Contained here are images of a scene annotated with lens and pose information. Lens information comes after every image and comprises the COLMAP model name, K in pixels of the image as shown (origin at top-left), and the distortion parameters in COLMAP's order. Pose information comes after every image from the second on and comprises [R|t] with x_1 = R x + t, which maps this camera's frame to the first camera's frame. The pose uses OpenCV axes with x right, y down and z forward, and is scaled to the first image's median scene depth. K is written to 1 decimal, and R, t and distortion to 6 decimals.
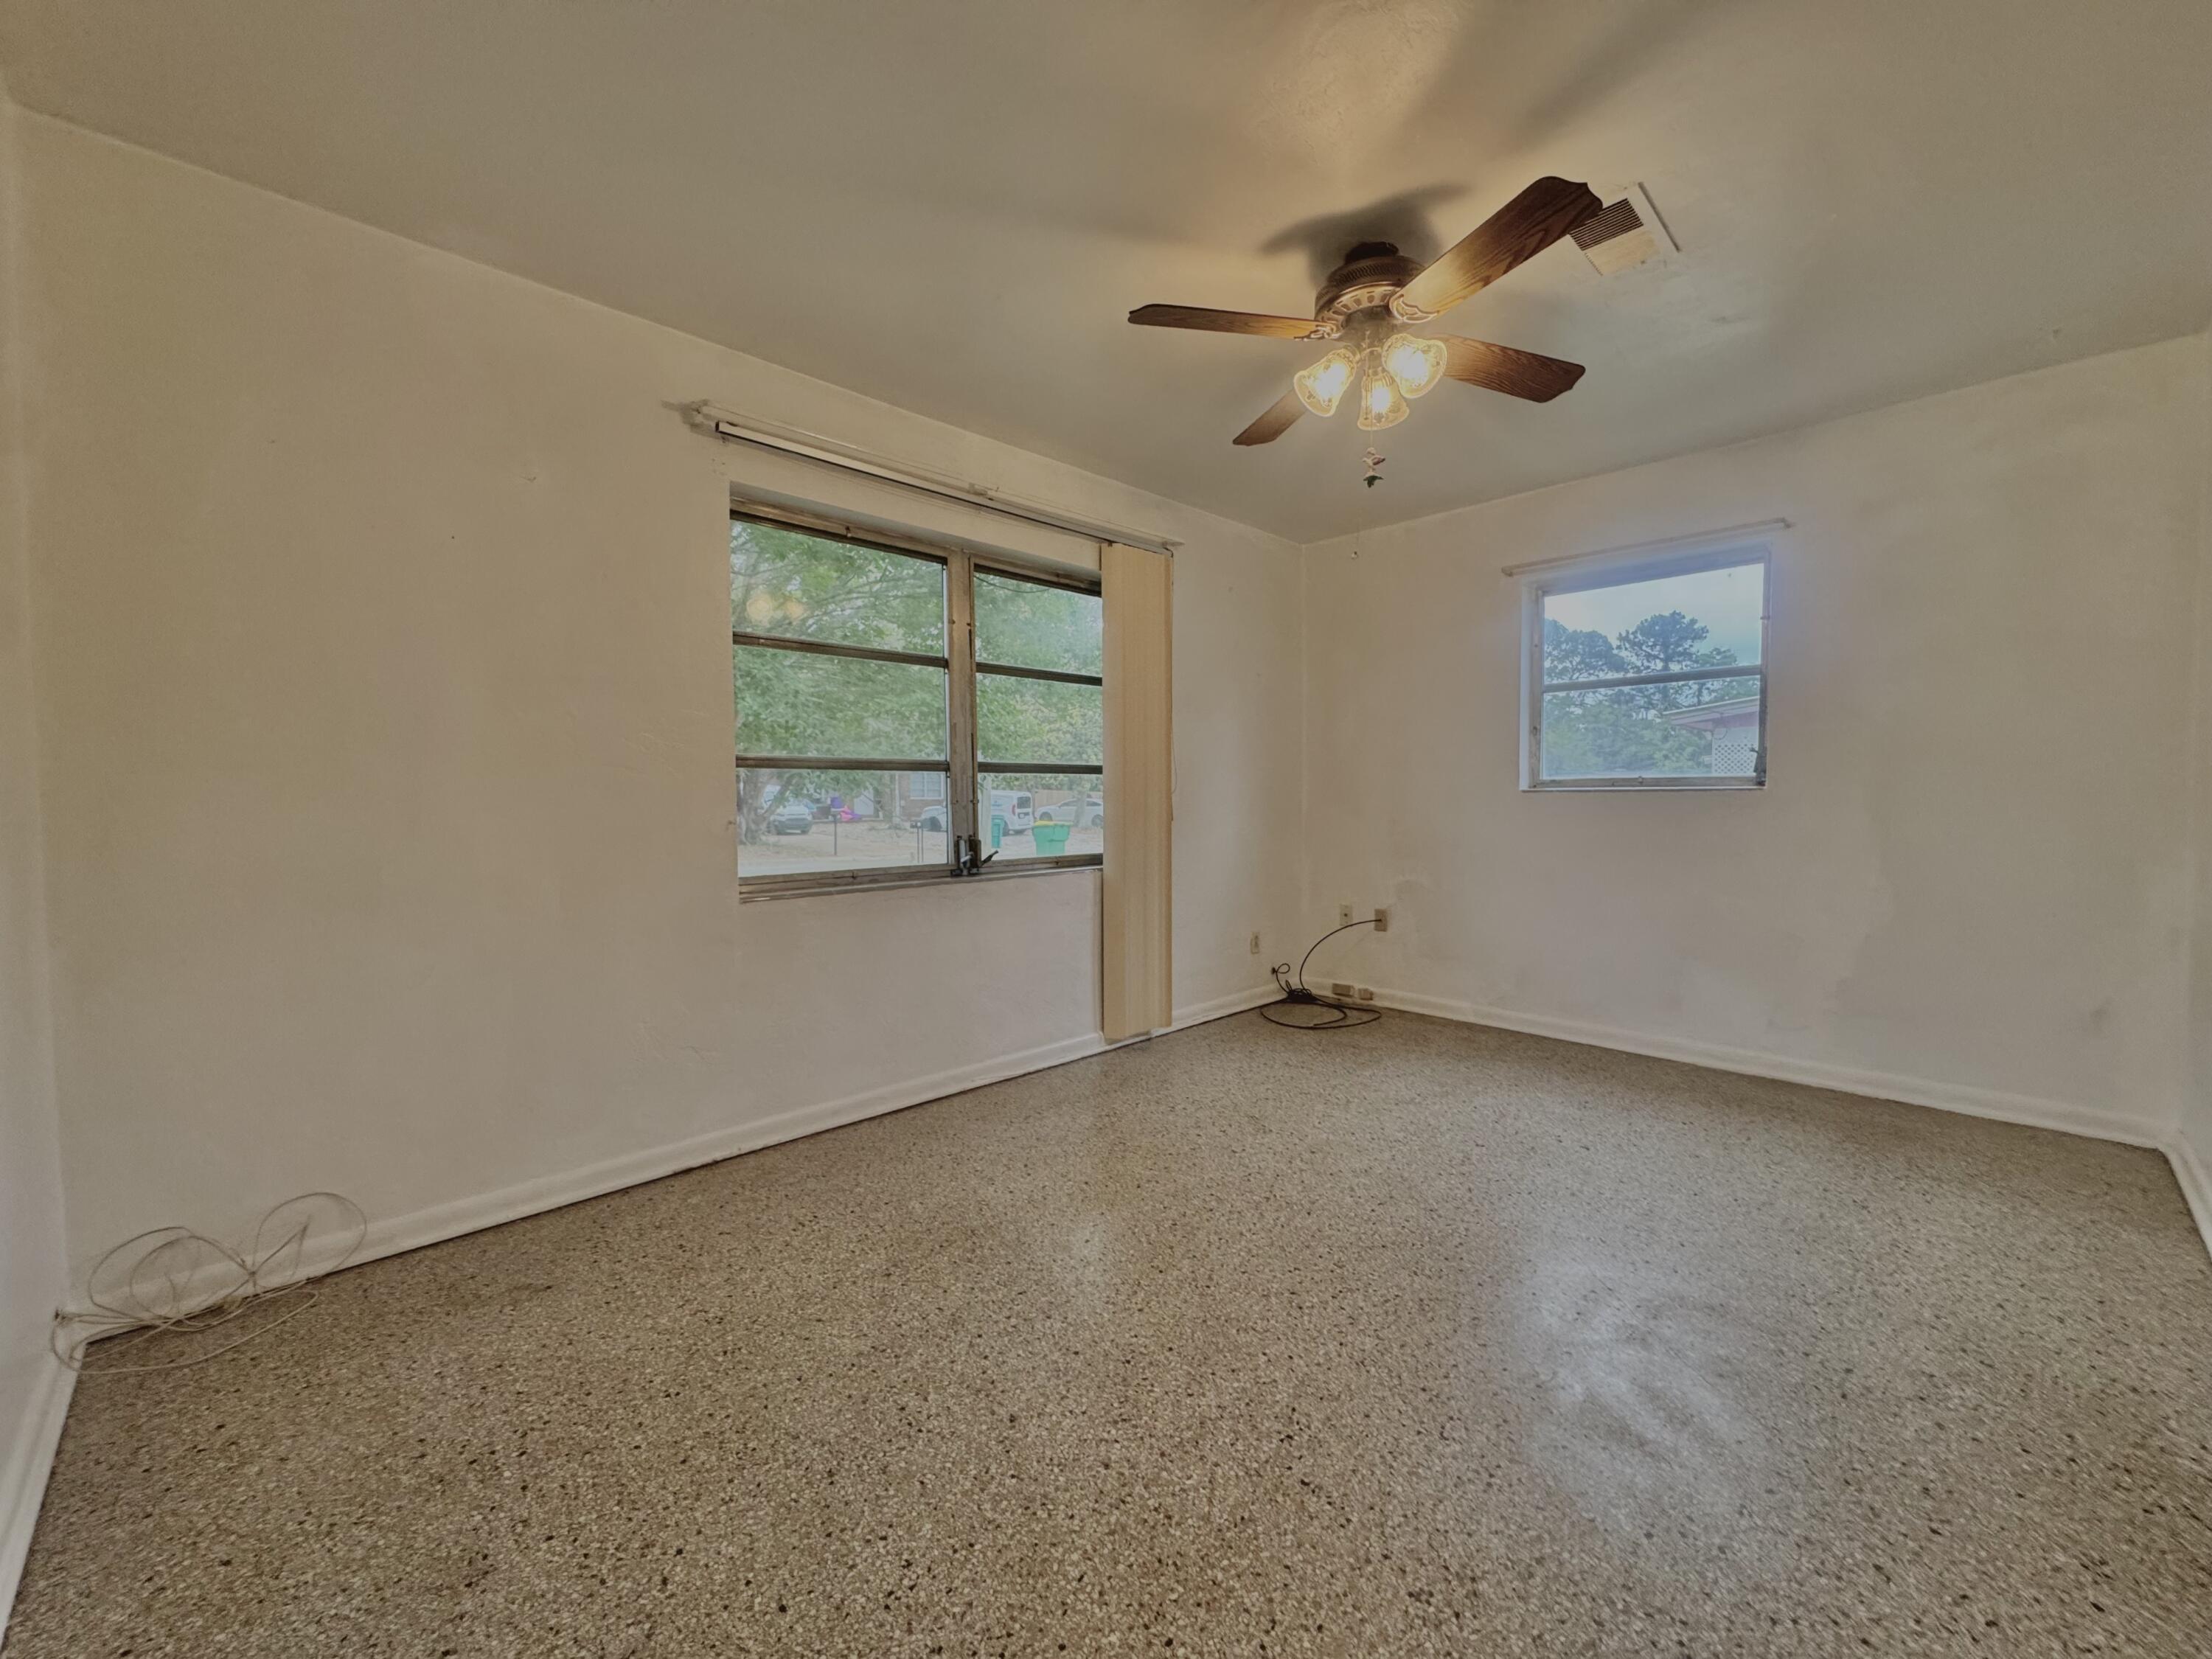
lens RADIAL K [[886.4, 0, 1106.0], [0, 886.4, 829.5], [0, 0, 1]] dist [-0.001809, -0.000250]
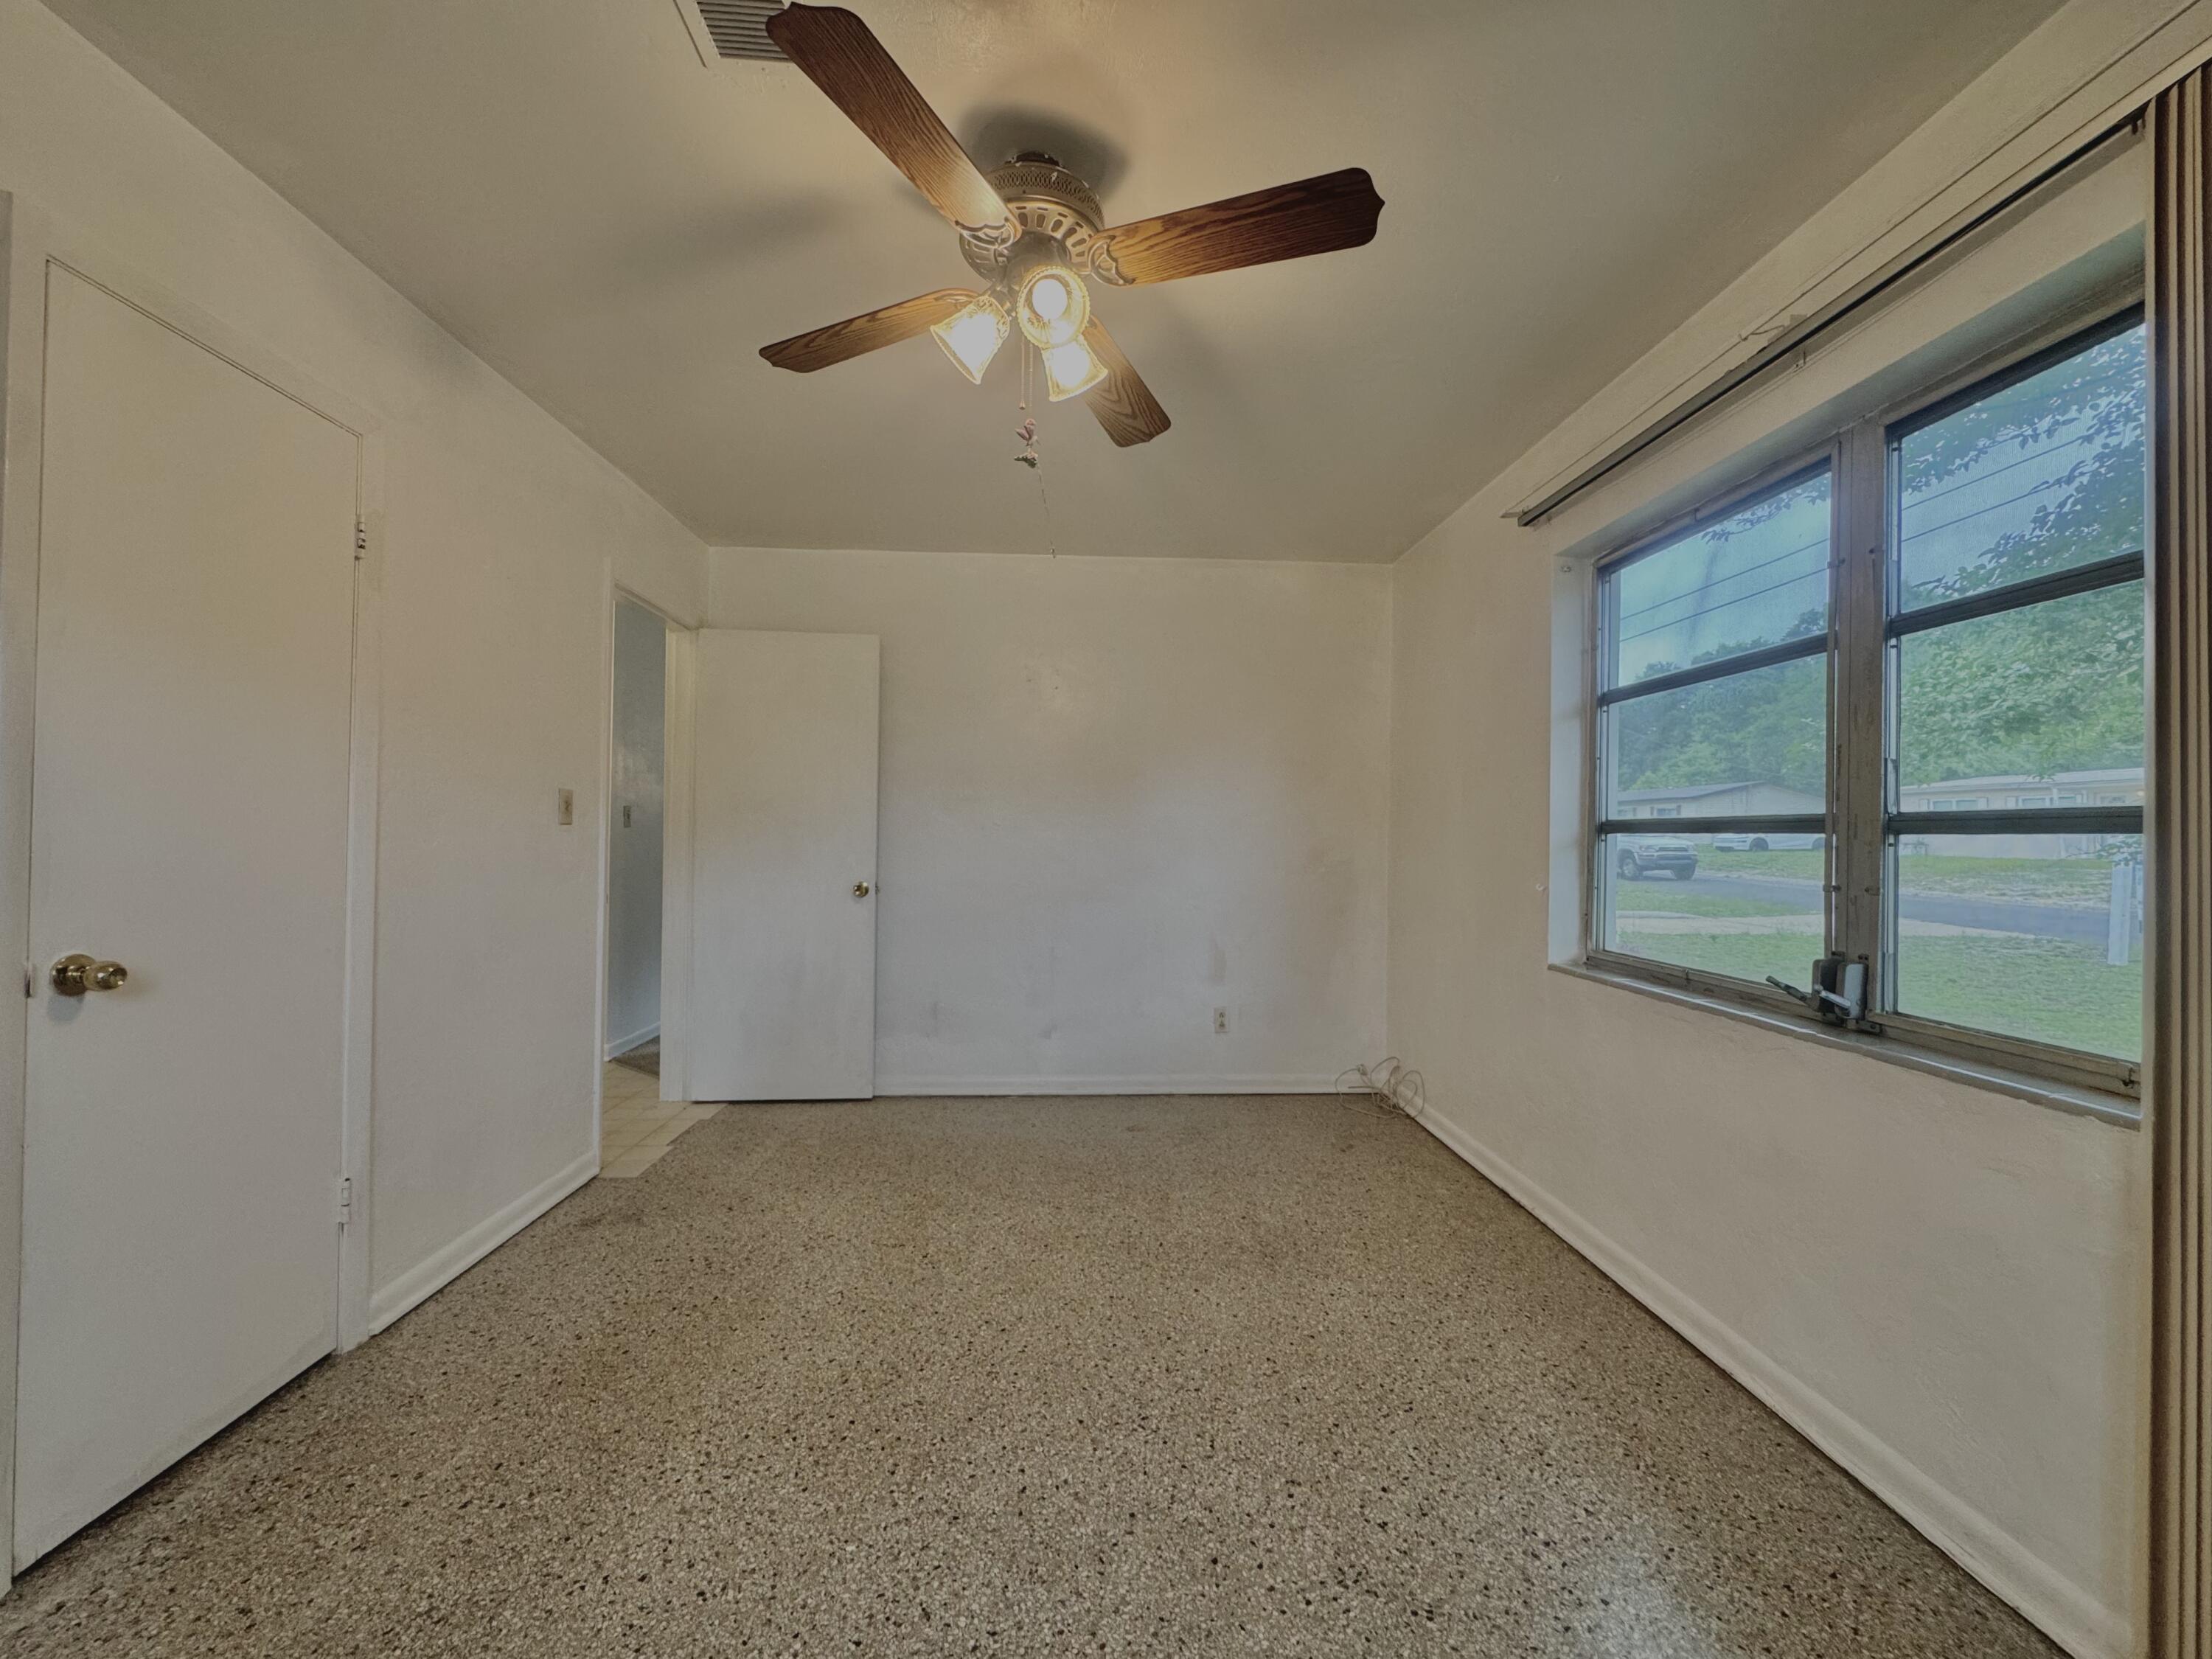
lens RADIAL K [[886.4, 0, 1106.0], [0, 886.4, 829.5], [0, 0, 1]] dist [-0.001809, -0.000250]
pose [[-0.666368, -0.006784, -0.745592, 0.809102], [-0.035949, 0.999088, 0.023038, -0.096861], [0.744756, 0.042155, -0.666004, 1.545814]]
